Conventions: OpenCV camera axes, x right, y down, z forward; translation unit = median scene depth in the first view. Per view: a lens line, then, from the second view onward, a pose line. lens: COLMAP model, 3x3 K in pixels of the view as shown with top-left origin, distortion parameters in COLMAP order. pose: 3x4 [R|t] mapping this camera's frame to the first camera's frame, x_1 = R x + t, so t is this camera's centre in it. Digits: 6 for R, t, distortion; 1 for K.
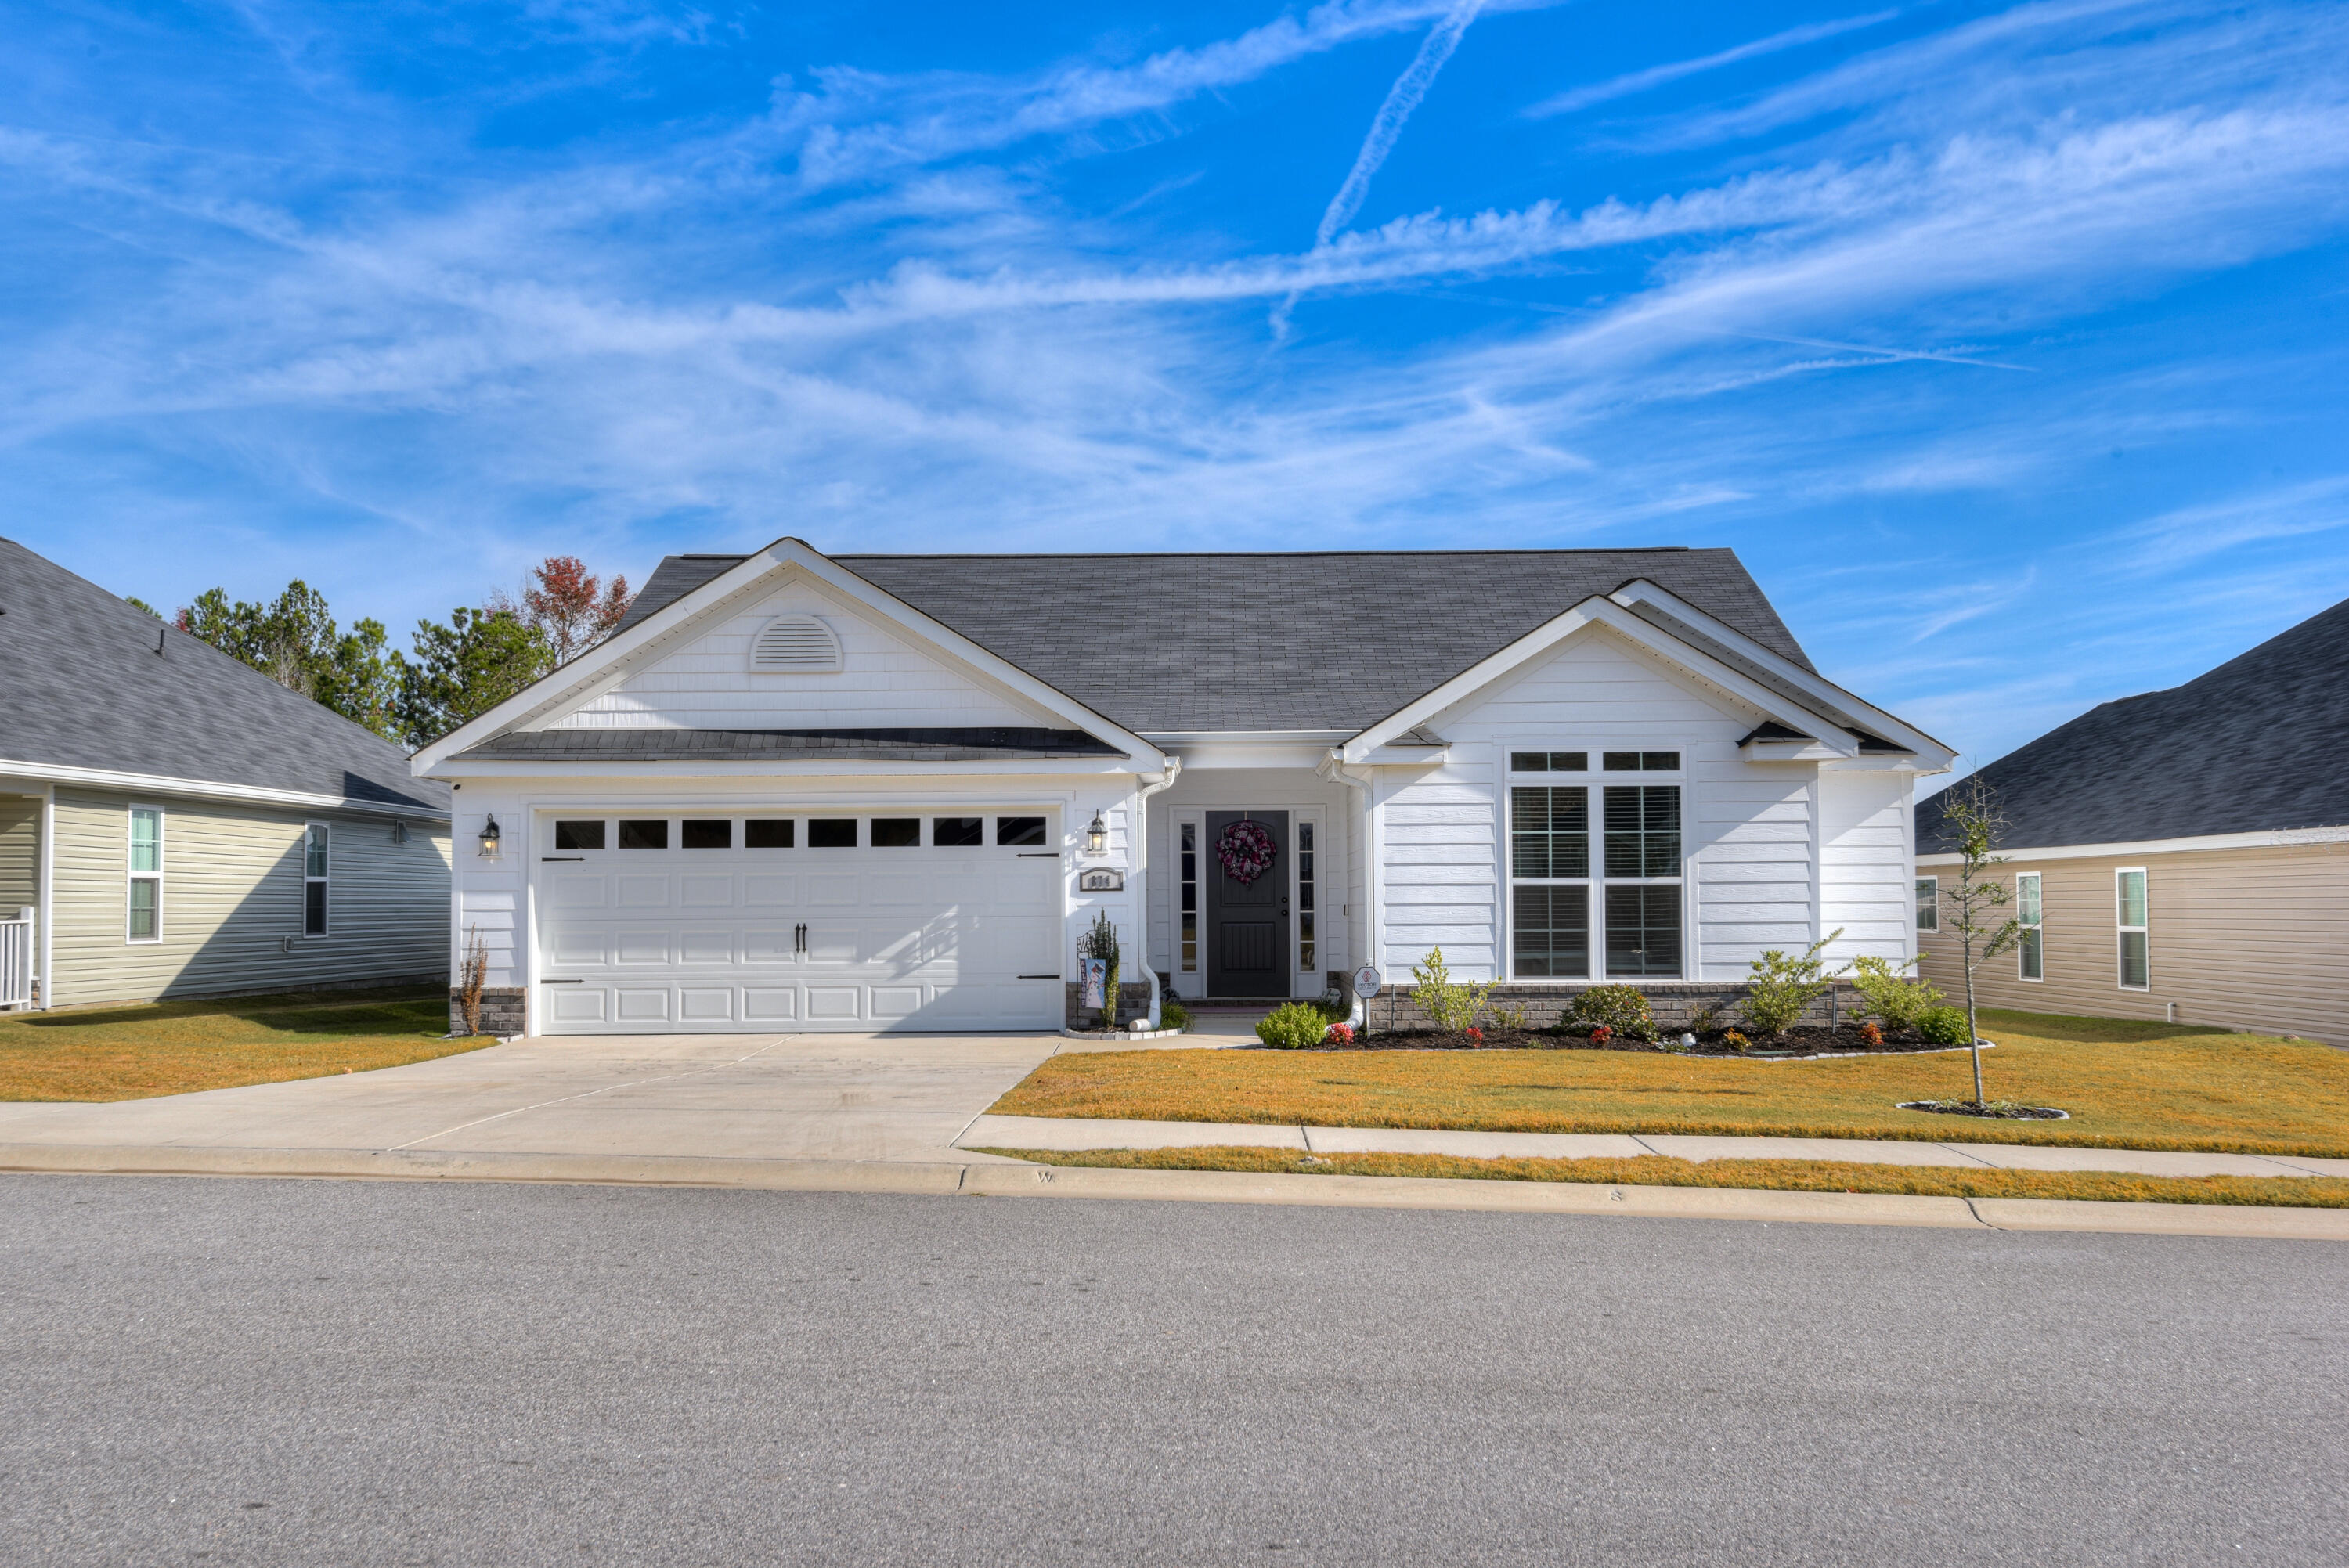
lens RADIAL K [[2230.0, 0, 1143.9], [0, 2230.0, 826.2], [0, 0, 1]] dist [0.038223, -0.003328]
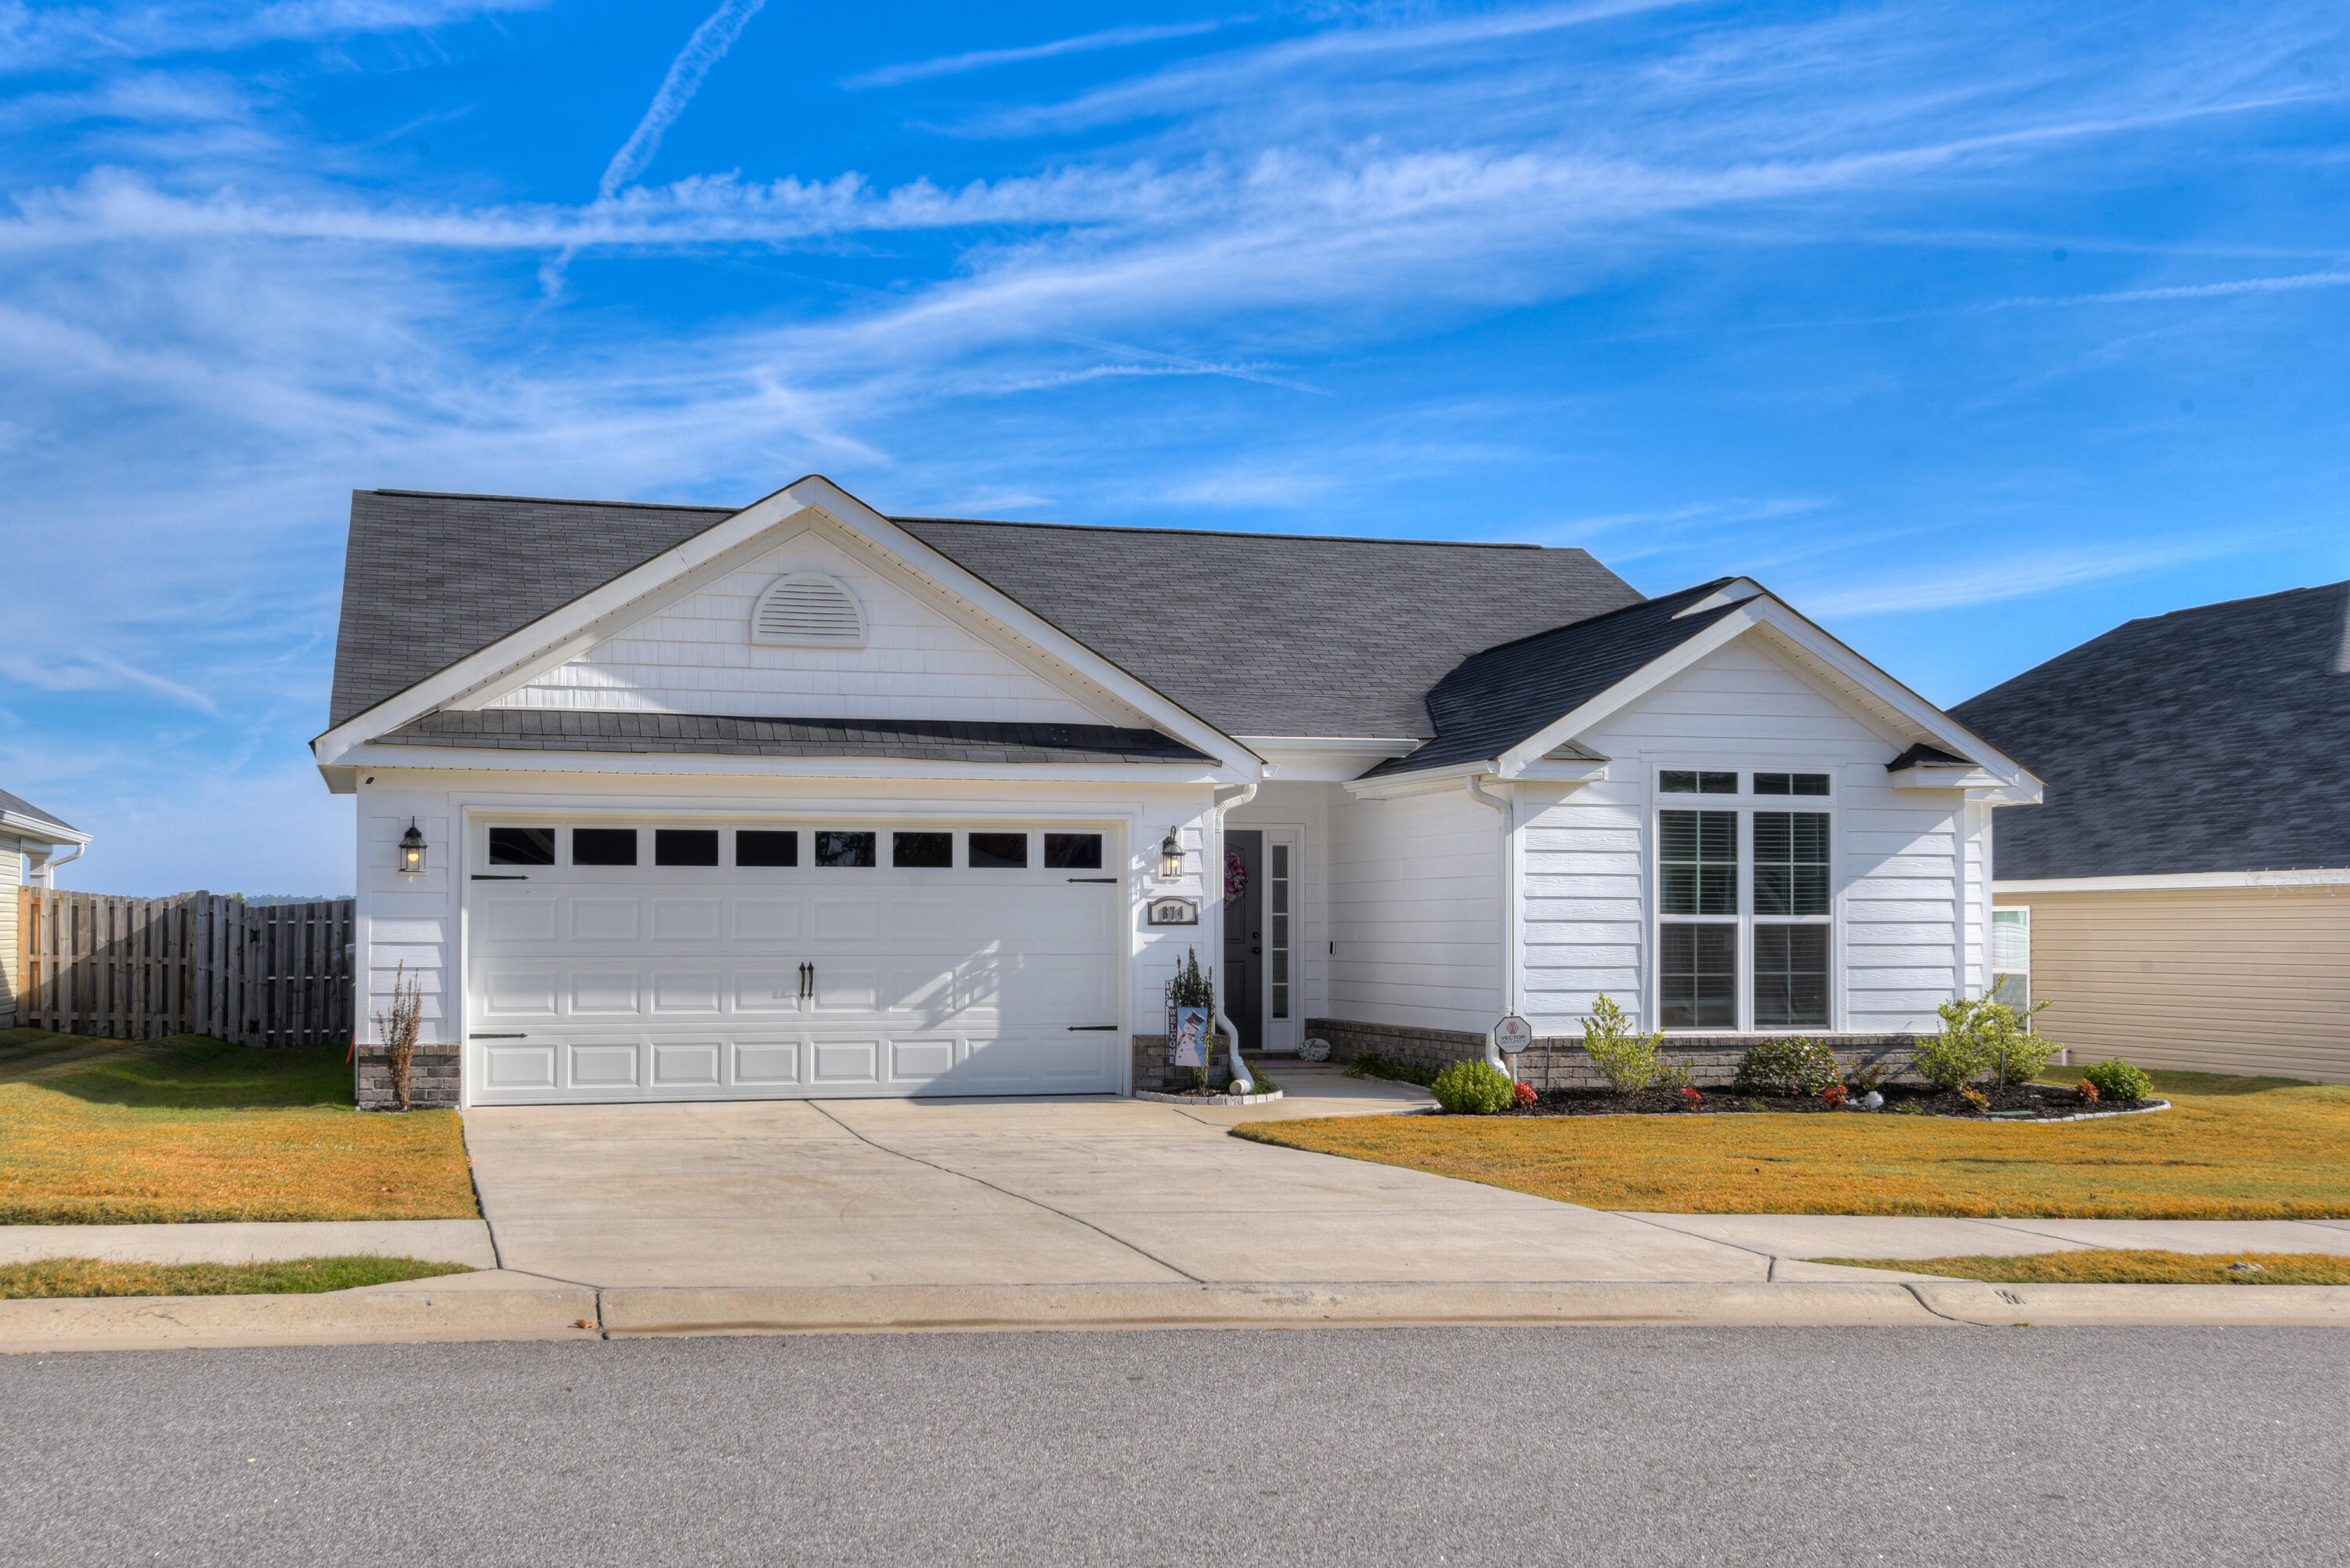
lens RADIAL K [[2414.9, 0, 1033.0], [0, 2414.9, 868.3], [0, 0, 1]] dist [0.035494, 0.024370]
pose [[0.960000, 0.014995, 0.279599, -0.318585], [-0.017614, 0.999821, 0.006854, 0.002766], [-0.279446, -0.011505, 0.960092, 0.149841]]
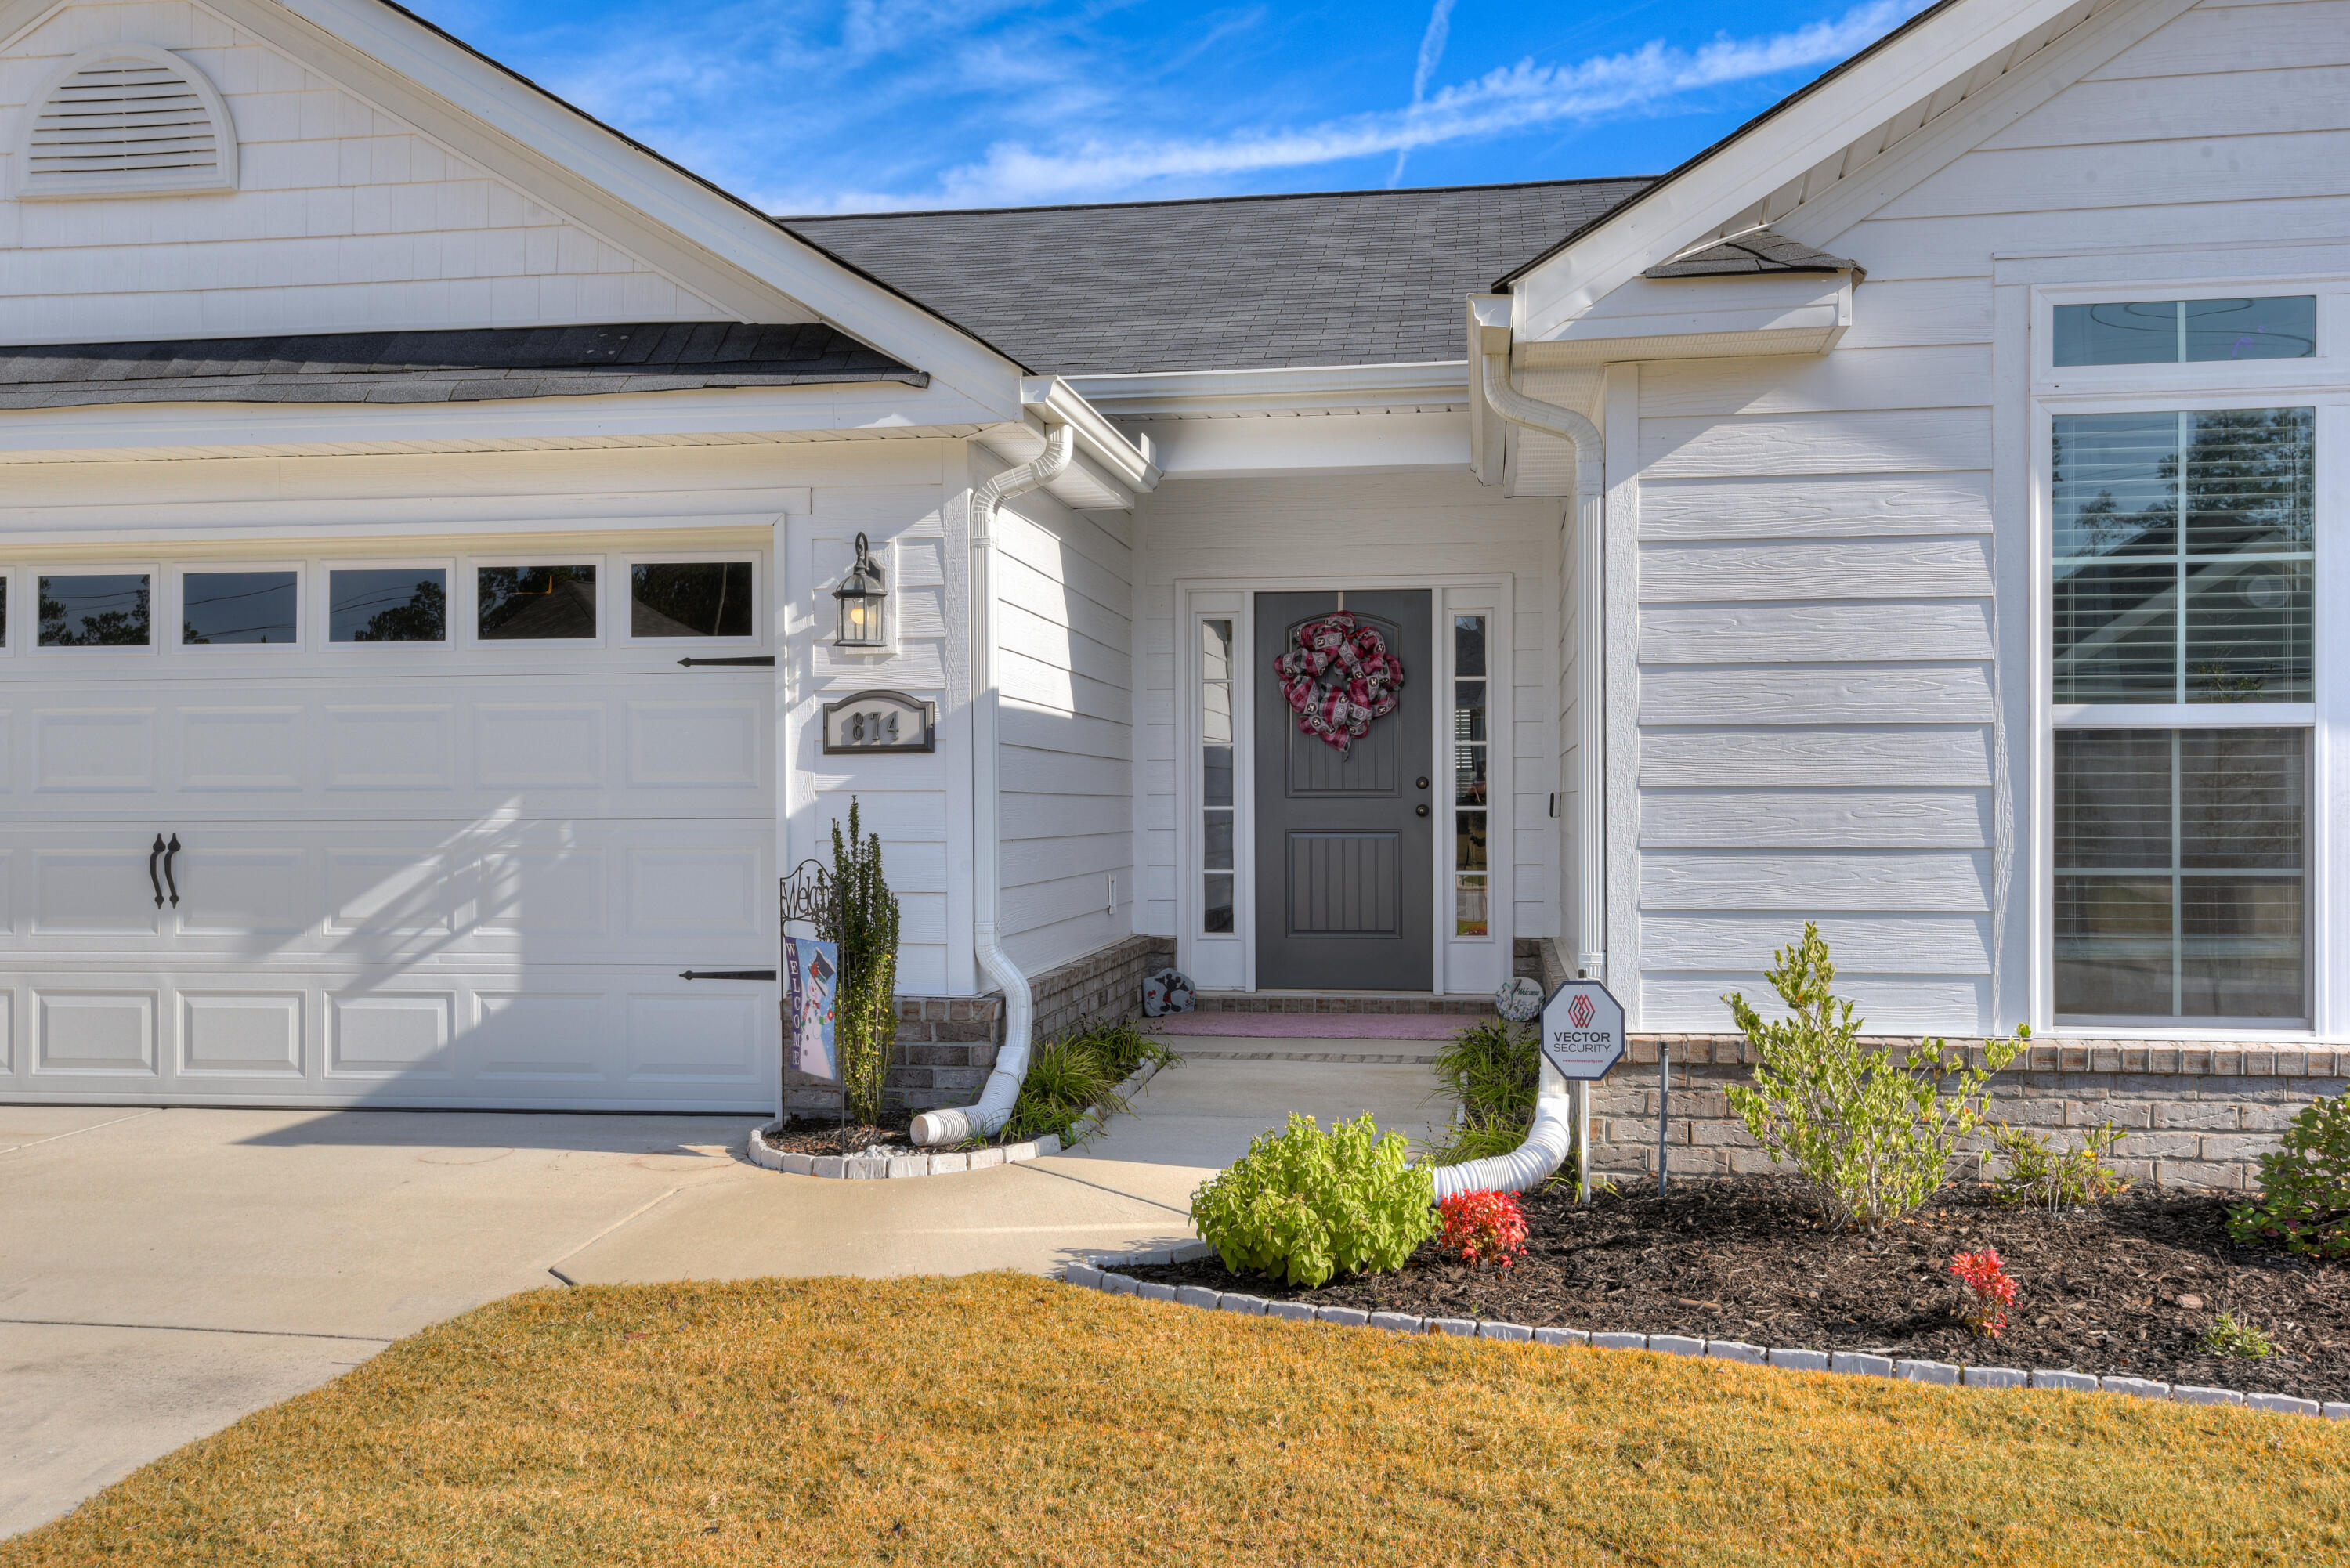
lens RADIAL K [[1983.5, 0, 1191.5], [0, 1983.5, 795.1], [0, 0, 1]] dist [0.035850, -0.003074]
pose [[0.992946, 0.002720, -0.118540, 0.073152], [0.001289, 0.999430, 0.033730, 0.024691], [0.118565, -0.033645, 0.992376, 0.666715]]
